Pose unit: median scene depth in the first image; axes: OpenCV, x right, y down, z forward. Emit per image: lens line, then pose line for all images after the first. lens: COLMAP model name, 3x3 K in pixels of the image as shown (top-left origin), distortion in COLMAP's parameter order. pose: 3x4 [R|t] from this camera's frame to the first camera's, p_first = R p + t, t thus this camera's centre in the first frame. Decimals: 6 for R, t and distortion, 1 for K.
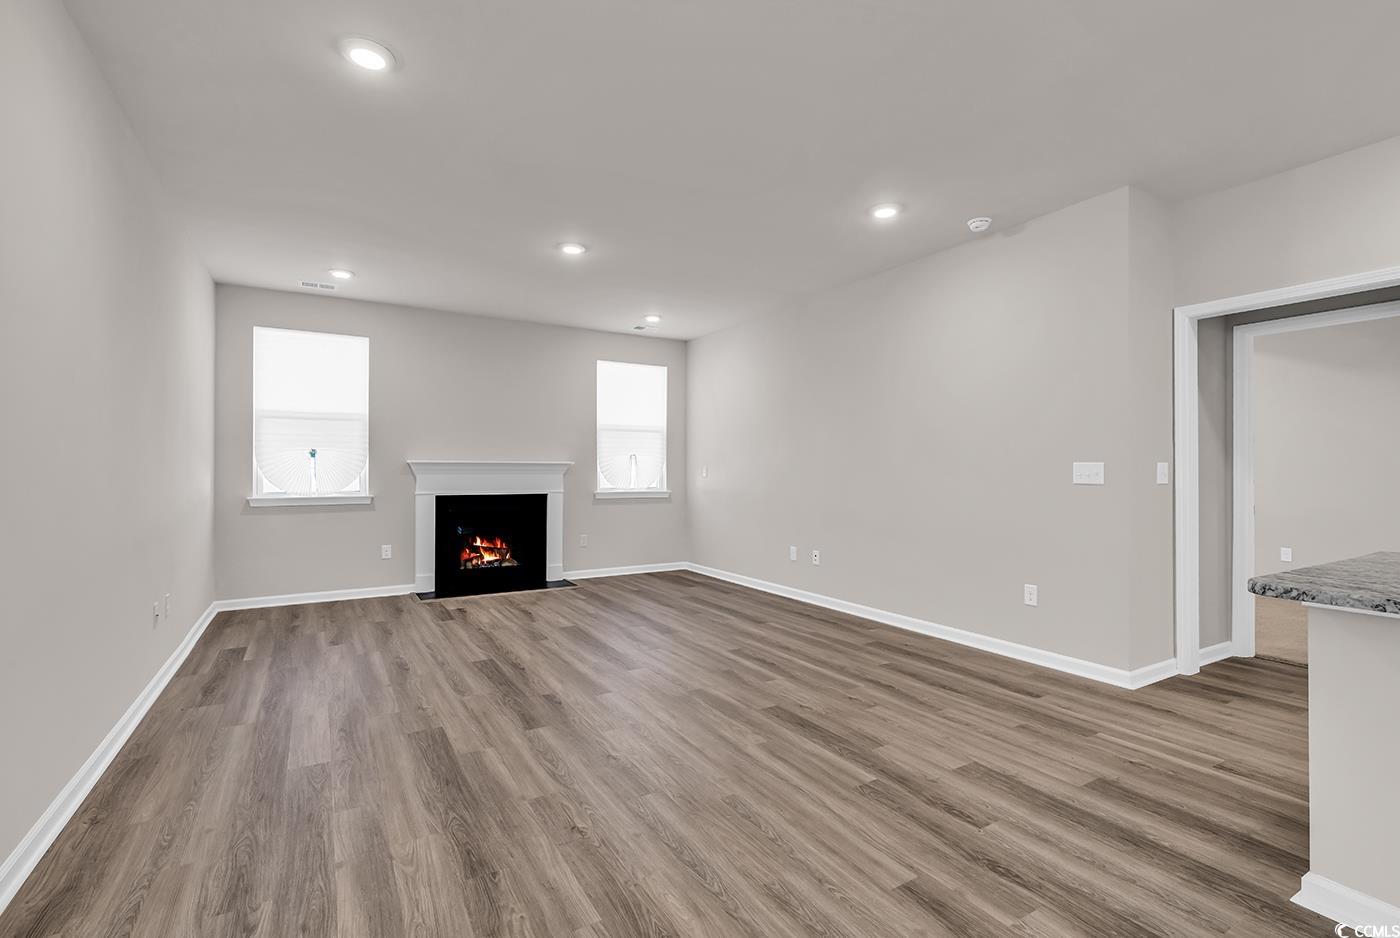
lens RADIAL K [[646.4, 0, 707.0], [0, 646.4, 463.7], [0, 0, 1]] dist [0.010205, -0.000977]
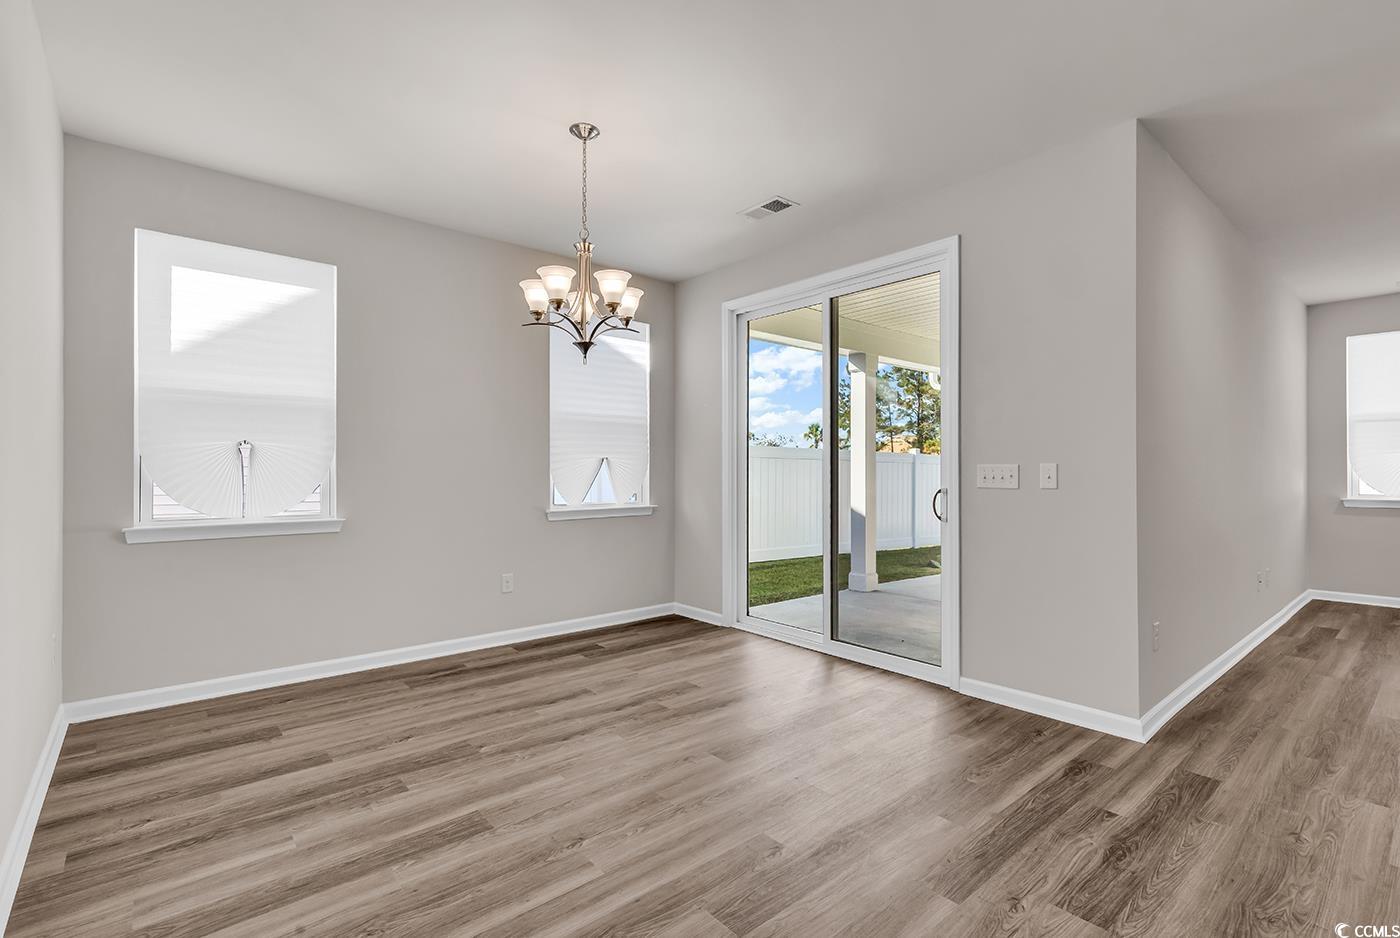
lens RADIAL K [[646.4, 0, 709.6], [0, 646.4, 468.6], [0, 0, 1]] dist [0.010205, -0.000977]
pose [[0.173758, -0.005053, -0.984776, 0.240868], [0.010167, 0.999943, -0.003337, -0.005053], [0.984736, -0.009433, 0.173799, -0.299371]]
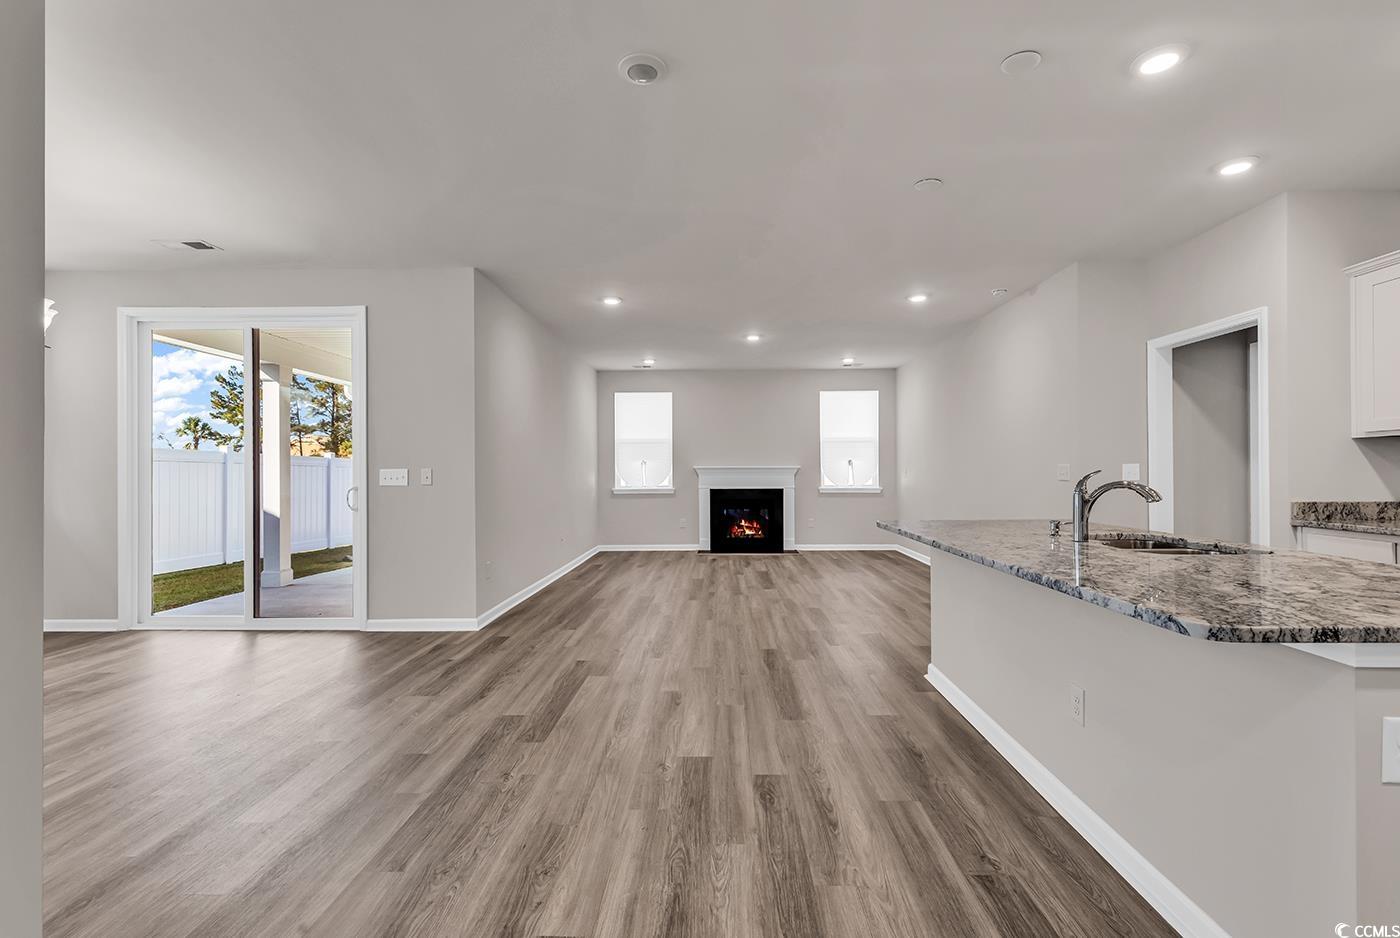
lens RADIAL K [[646.4, 0, 705.0], [0, 646.4, 468.4], [0, 0, 1]] dist [0.010205, -0.000977]
pose [[0.845454, -0.010037, -0.533954, 0.642001], [0.012844, 0.999916, 0.001542, -0.005442], [0.533893, -0.008162, 0.845512, -0.514580]]
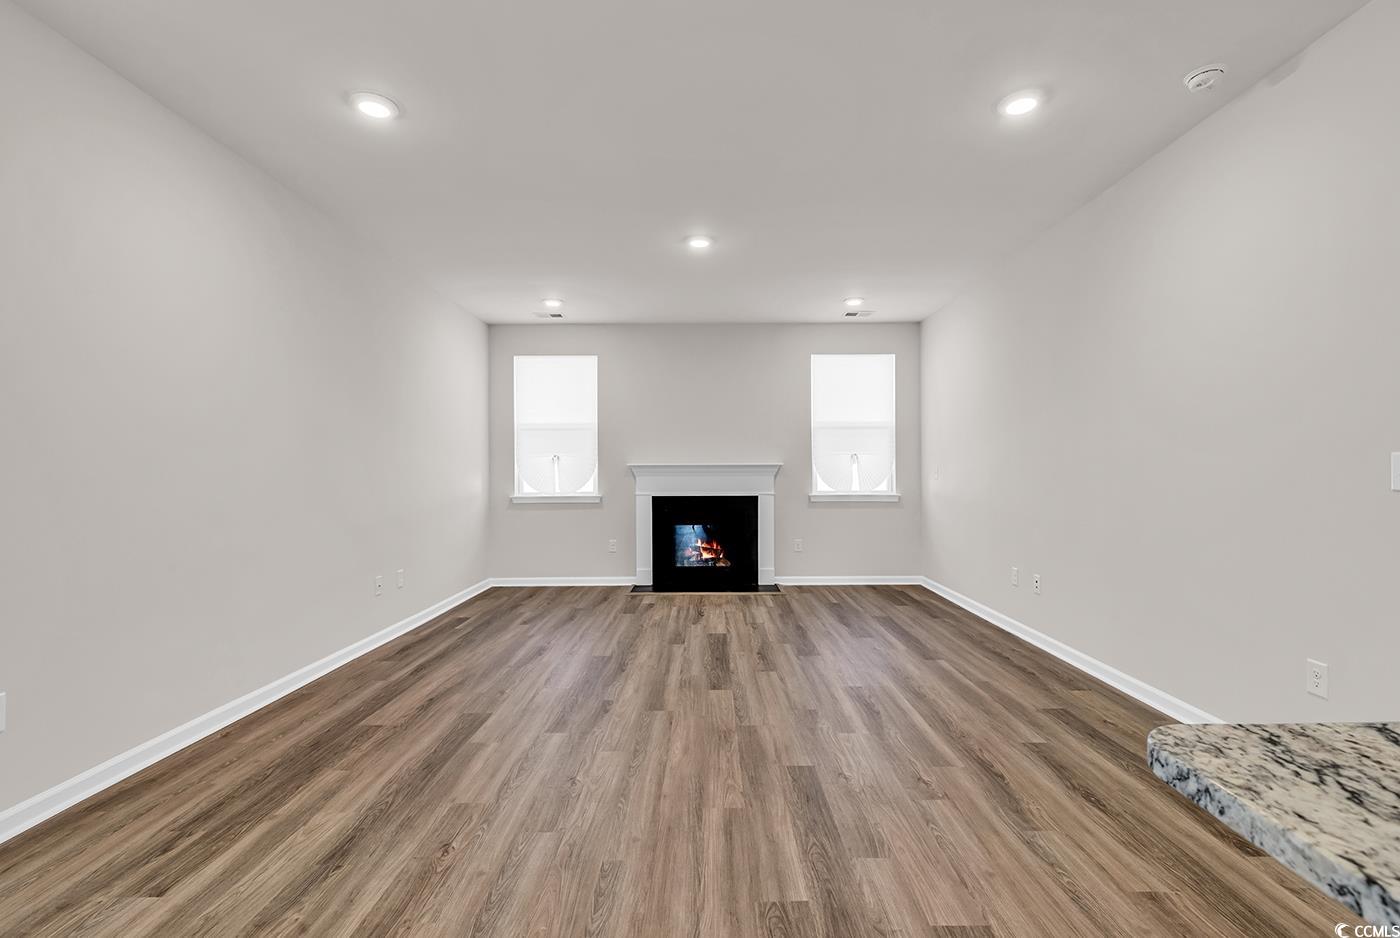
lens RADIAL K [[646.4, 0, 702.5], [0, 646.4, 468.7], [0, 0, 1]] dist [0.010205, -0.000977]
pose [[0.852605, -0.009239, -0.522475, 0.340582], [0.012493, 0.999918, 0.002705, 0.002701], [0.522407, -0.008833, 0.852650, 0.206852]]
